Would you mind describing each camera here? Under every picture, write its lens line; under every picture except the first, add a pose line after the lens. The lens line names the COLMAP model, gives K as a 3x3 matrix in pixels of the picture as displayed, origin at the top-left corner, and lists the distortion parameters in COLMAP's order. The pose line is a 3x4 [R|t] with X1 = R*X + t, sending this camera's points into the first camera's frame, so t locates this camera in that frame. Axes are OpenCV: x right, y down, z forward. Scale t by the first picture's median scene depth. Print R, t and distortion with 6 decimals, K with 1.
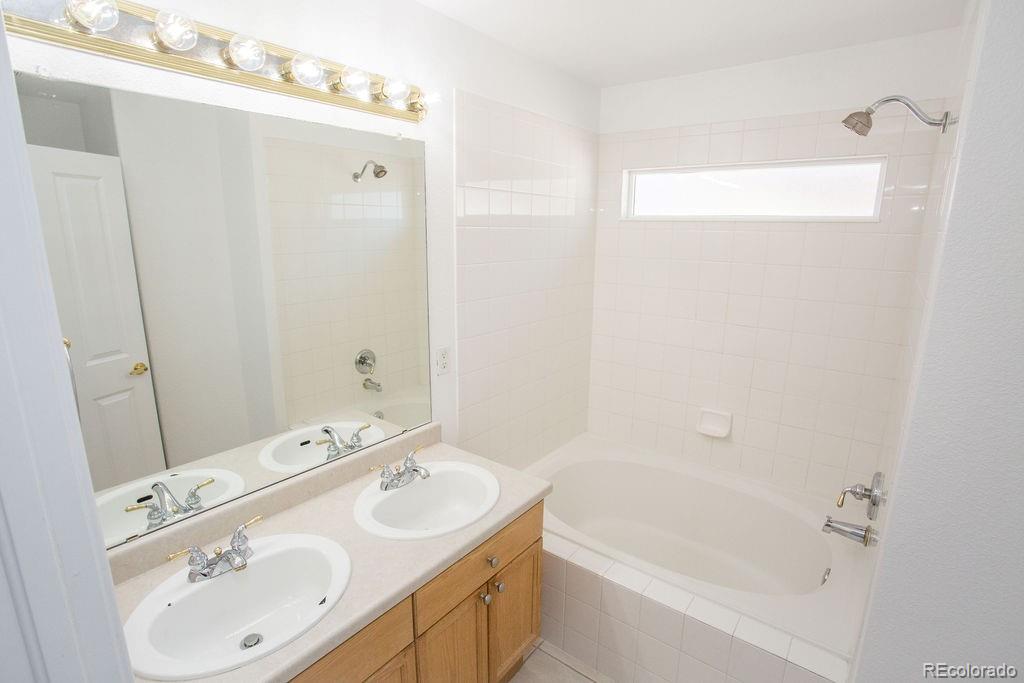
lens RADIAL K [[484.9, 0, 512.0], [0, 484.9, 341.5], [0, 0, 1]] dist [-0.078507, 0.031663]
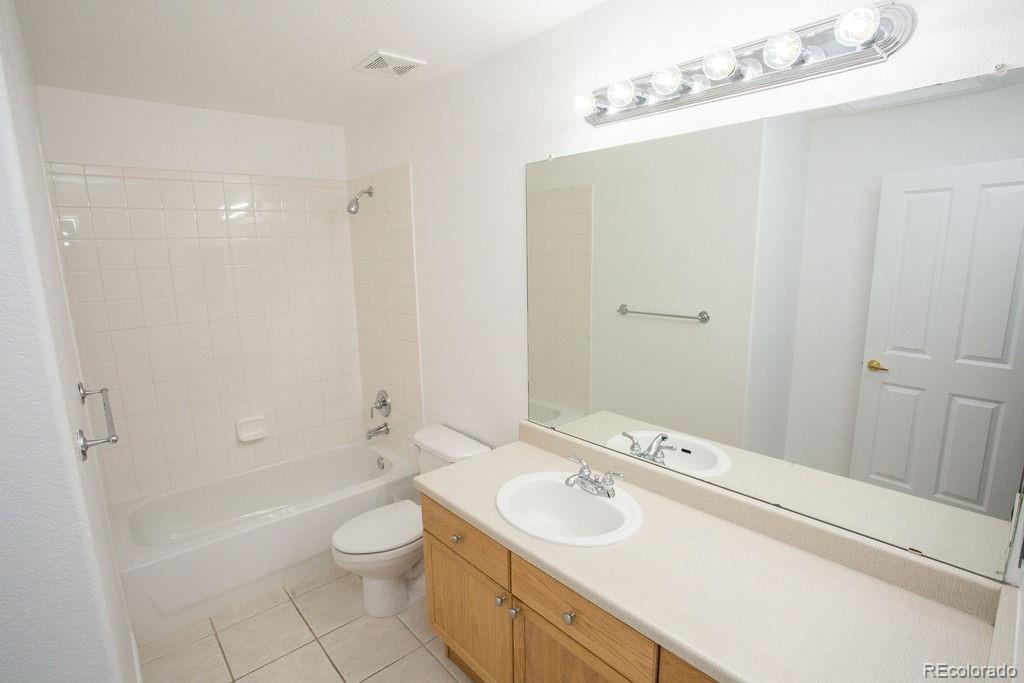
lens RADIAL K [[484.9, 0, 512.0], [0, 484.9, 341.5], [0, 0, 1]] dist [-0.078507, 0.031663]
pose [[-0.188730, 0.185723, -0.964307, 0.608536], [-0.190077, 0.956476, 0.221415, -0.165238], [0.963458, 0.225080, -0.145214, 0.795201]]
